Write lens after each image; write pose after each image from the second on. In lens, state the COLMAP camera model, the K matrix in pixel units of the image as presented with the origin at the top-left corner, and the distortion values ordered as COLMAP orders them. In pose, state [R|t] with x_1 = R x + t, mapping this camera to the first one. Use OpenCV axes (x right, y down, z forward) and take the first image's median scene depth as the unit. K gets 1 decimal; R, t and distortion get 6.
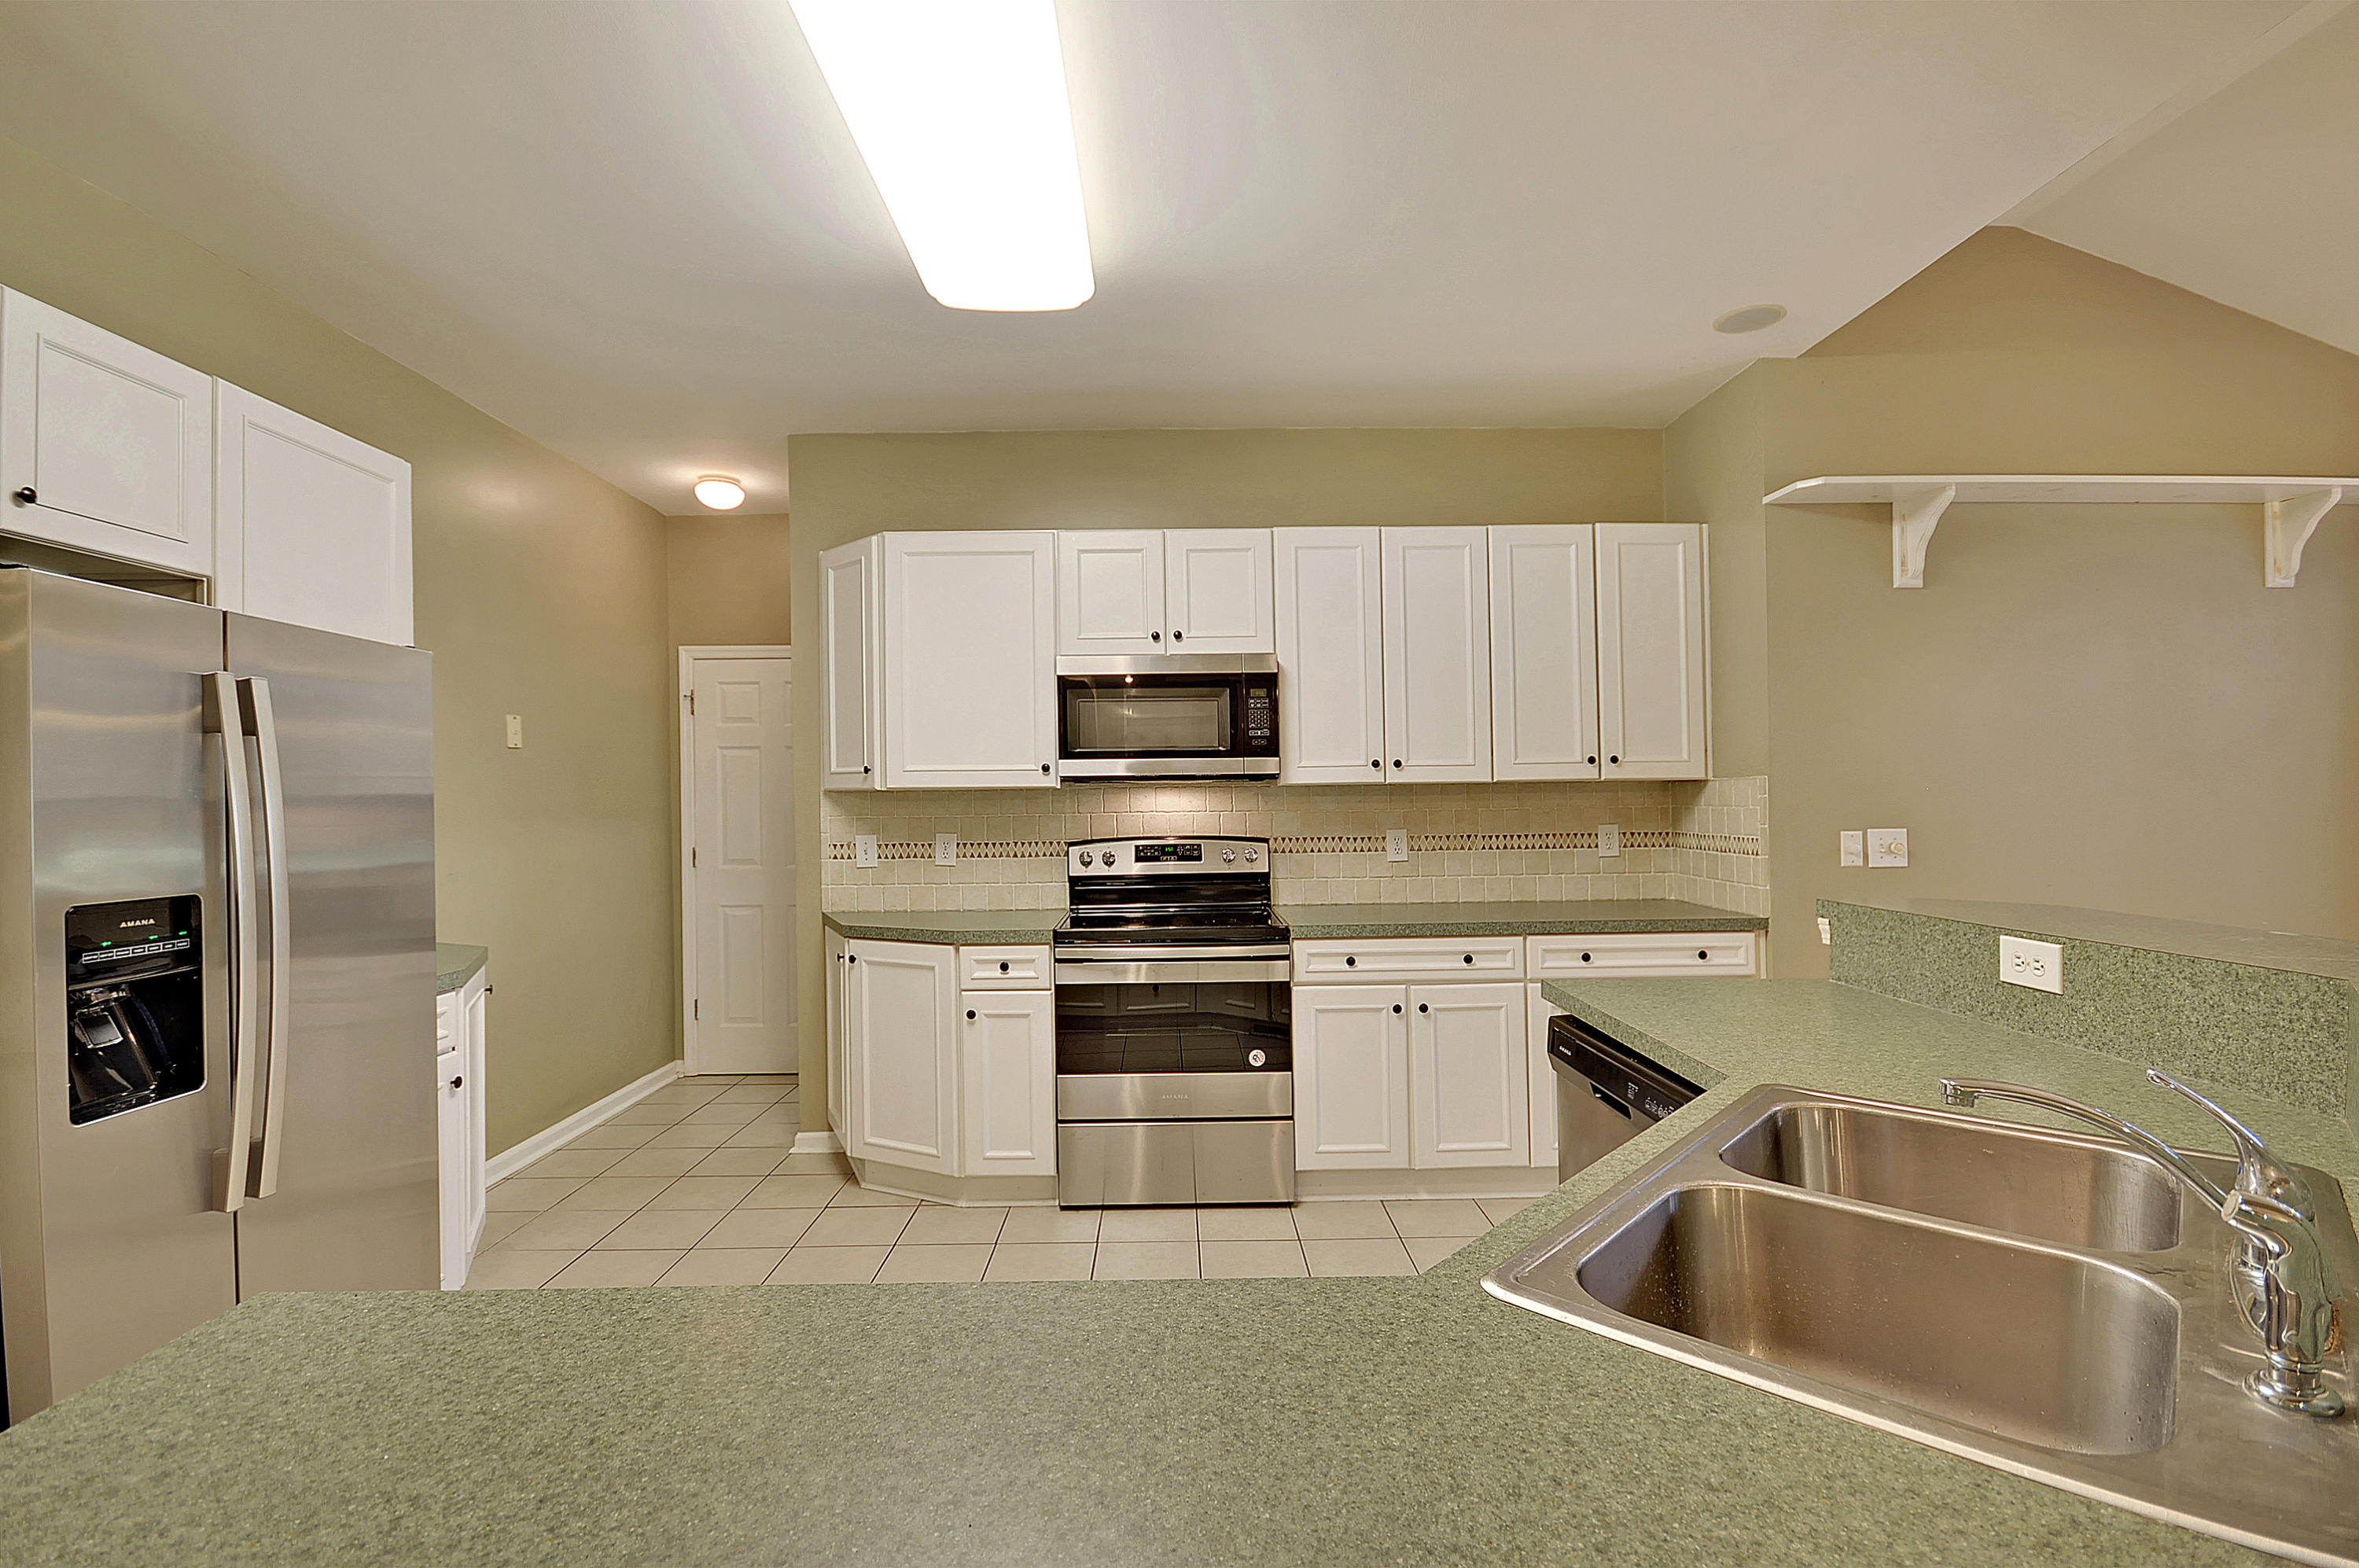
lens RADIAL K [[1069.6, 0, 1179.5], [0, 1069.6, 784.0], [0, 0, 1]] dist [-0.000632, -0.000393]
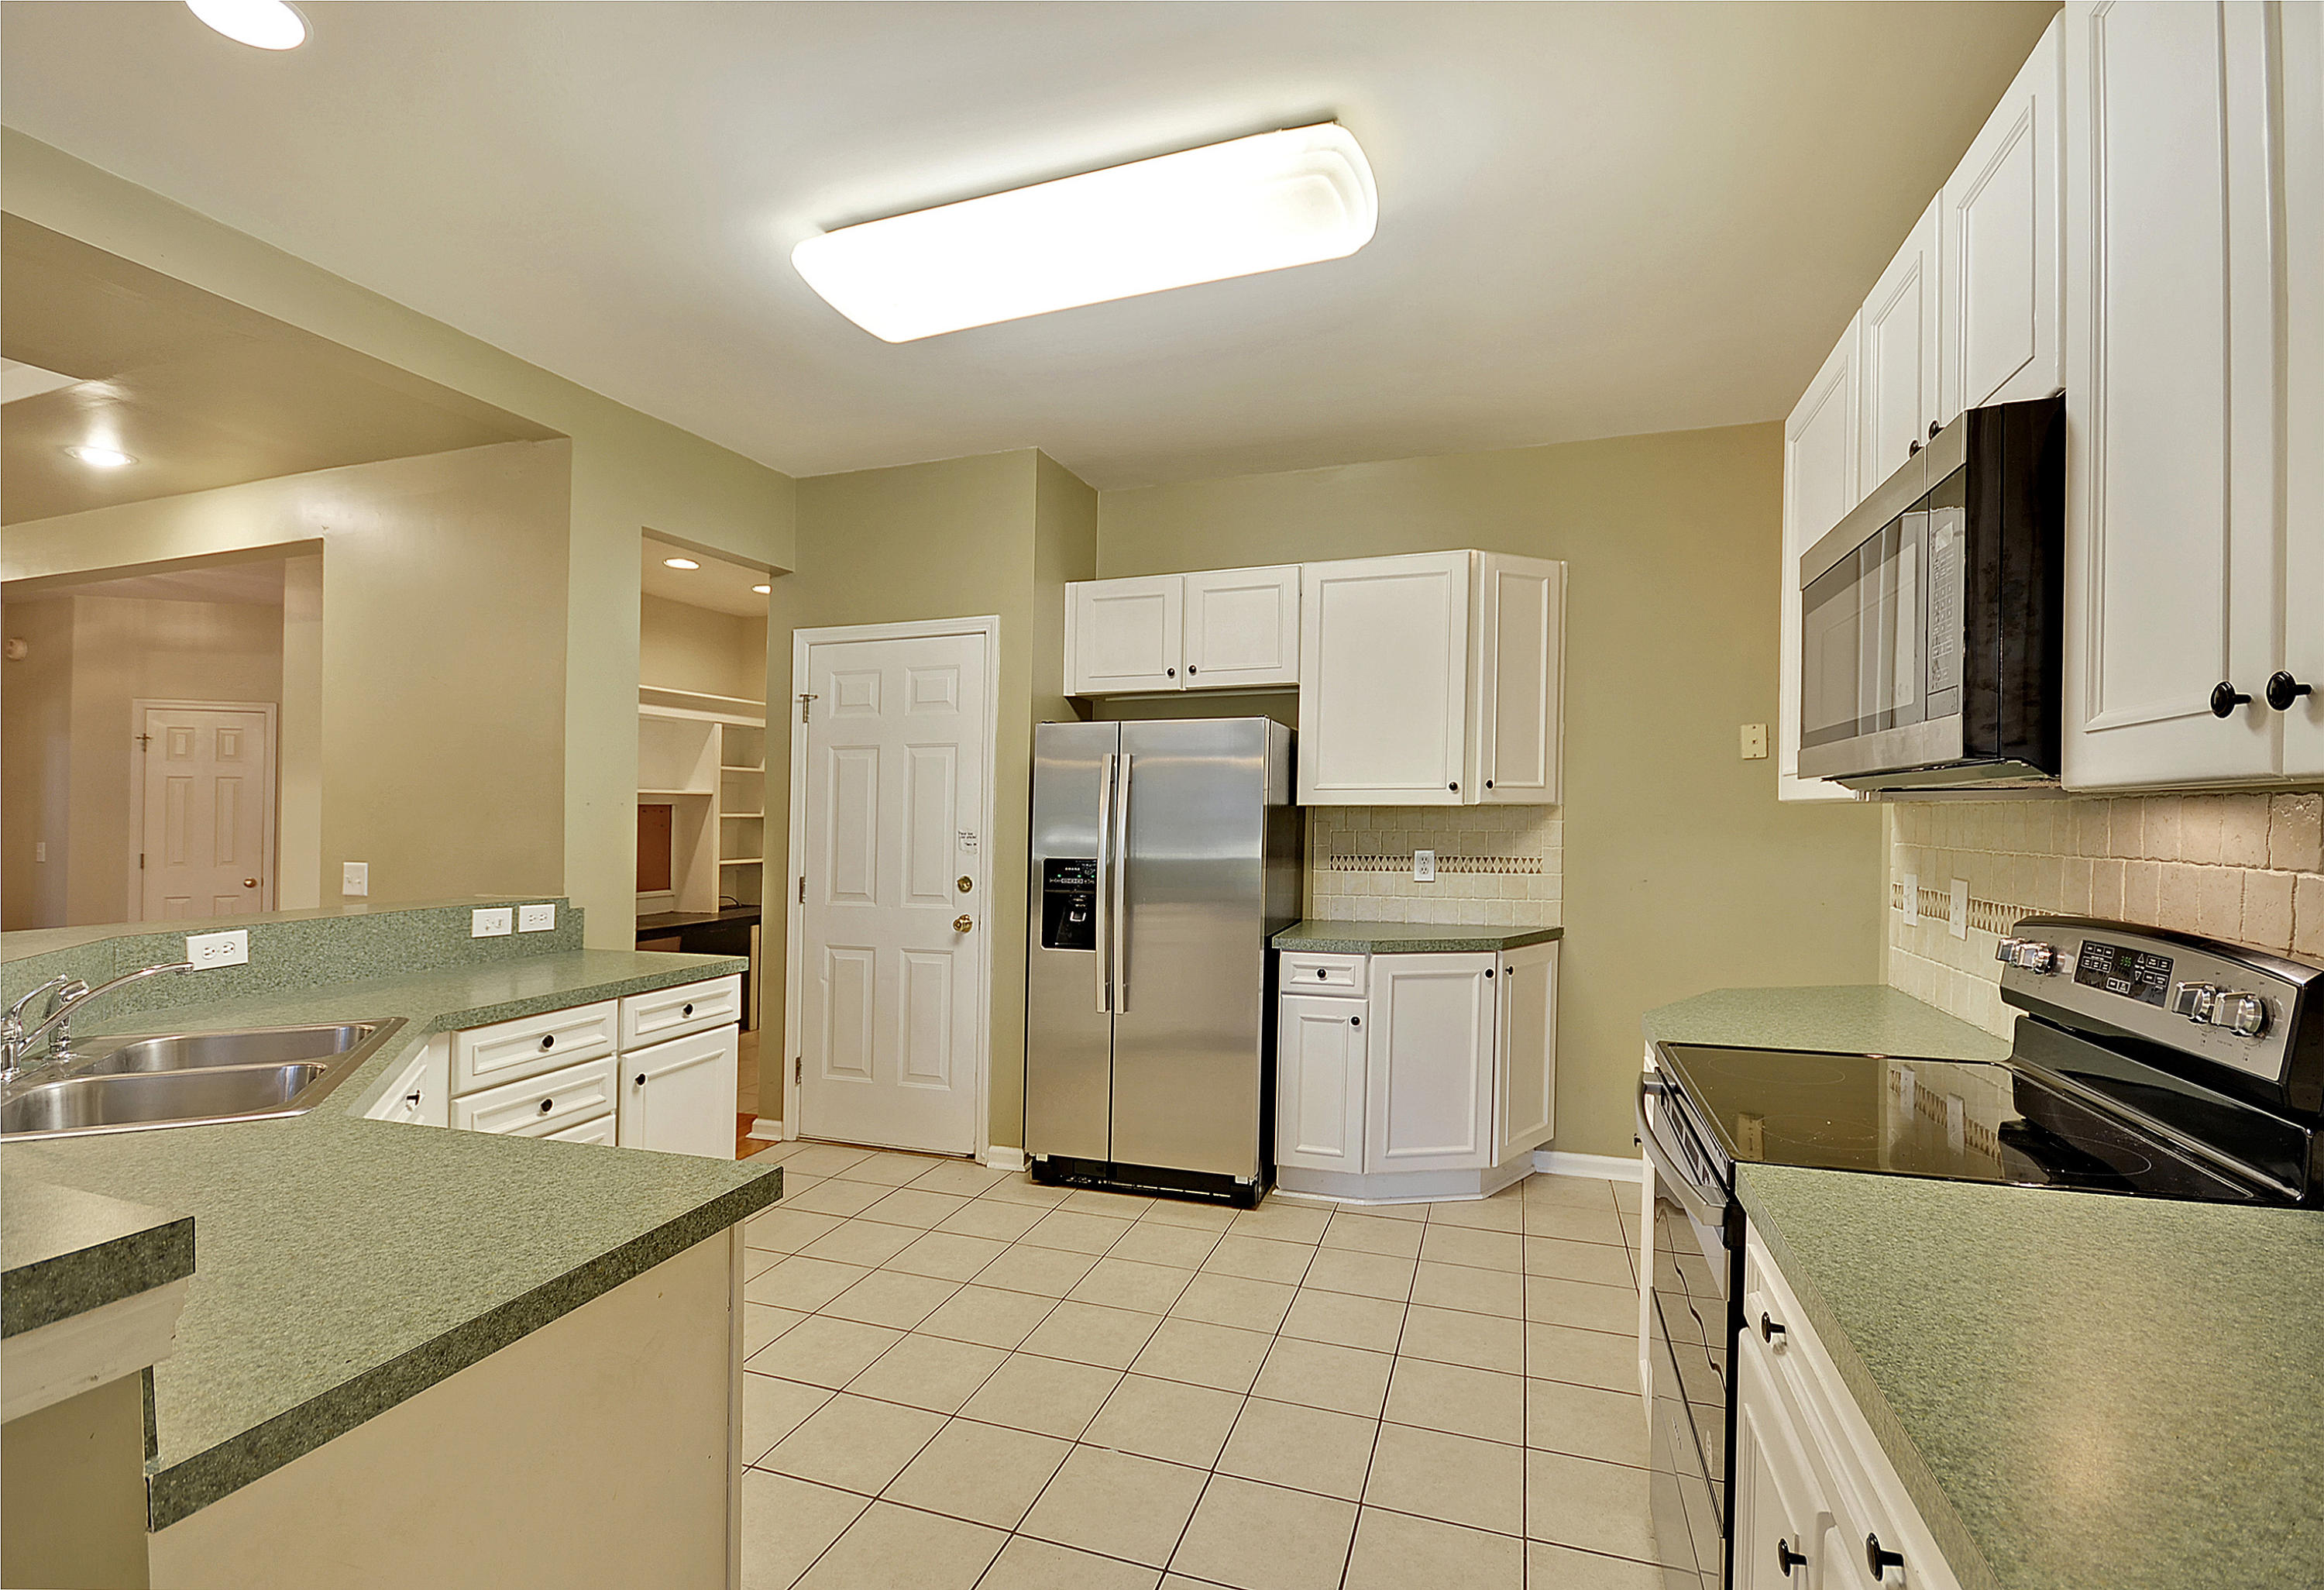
lens RADIAL K [[1025.2, 0, 1162.0], [0, 1025.2, 795.0], [0, 0, 1]] dist [-0.025694, 0.000202]
pose [[0.932006, 0.003714, -0.362425, 0.353730], [-0.005203, 0.999982, -0.003133, -0.005996], [0.362407, 0.004806, 0.932008, 0.001929]]
